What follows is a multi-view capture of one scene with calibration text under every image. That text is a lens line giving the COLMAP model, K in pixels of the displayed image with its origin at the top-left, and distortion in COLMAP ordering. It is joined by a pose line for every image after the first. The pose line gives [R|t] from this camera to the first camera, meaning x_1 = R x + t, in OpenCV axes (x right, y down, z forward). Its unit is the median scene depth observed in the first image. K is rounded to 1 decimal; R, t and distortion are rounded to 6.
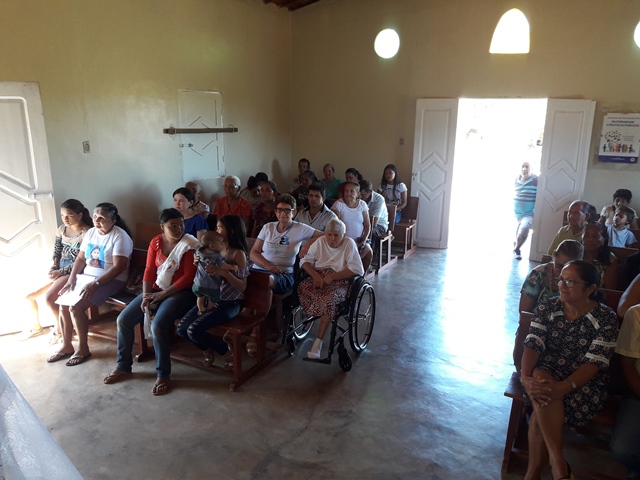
lens RADIAL K [[529.4, 0, 330.1], [0, 529.4, 238.8], [0, 0, 1]] dist [0.099836, -0.187292]
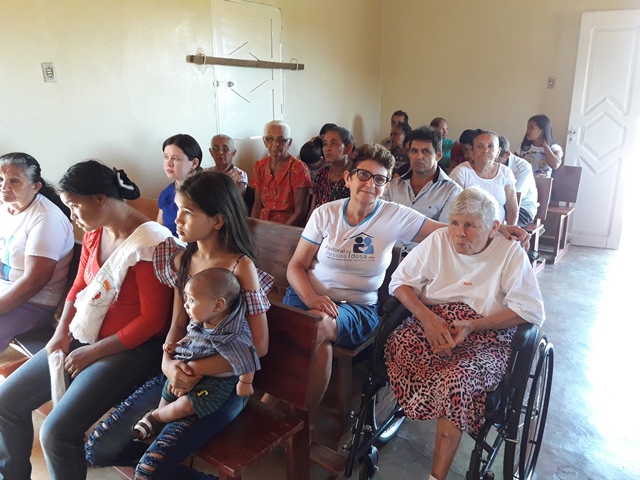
lens RADIAL K [[529.4, 0, 330.1], [0, 529.4, 238.8], [0, 0, 1]] dist [0.099836, -0.187292]
pose [[0.986074, 0.029167, -0.163729, -0.023793], [-0.024715, 0.999269, 0.029161, -0.004579], [0.164460, -0.024708, 0.986074, 0.357881]]
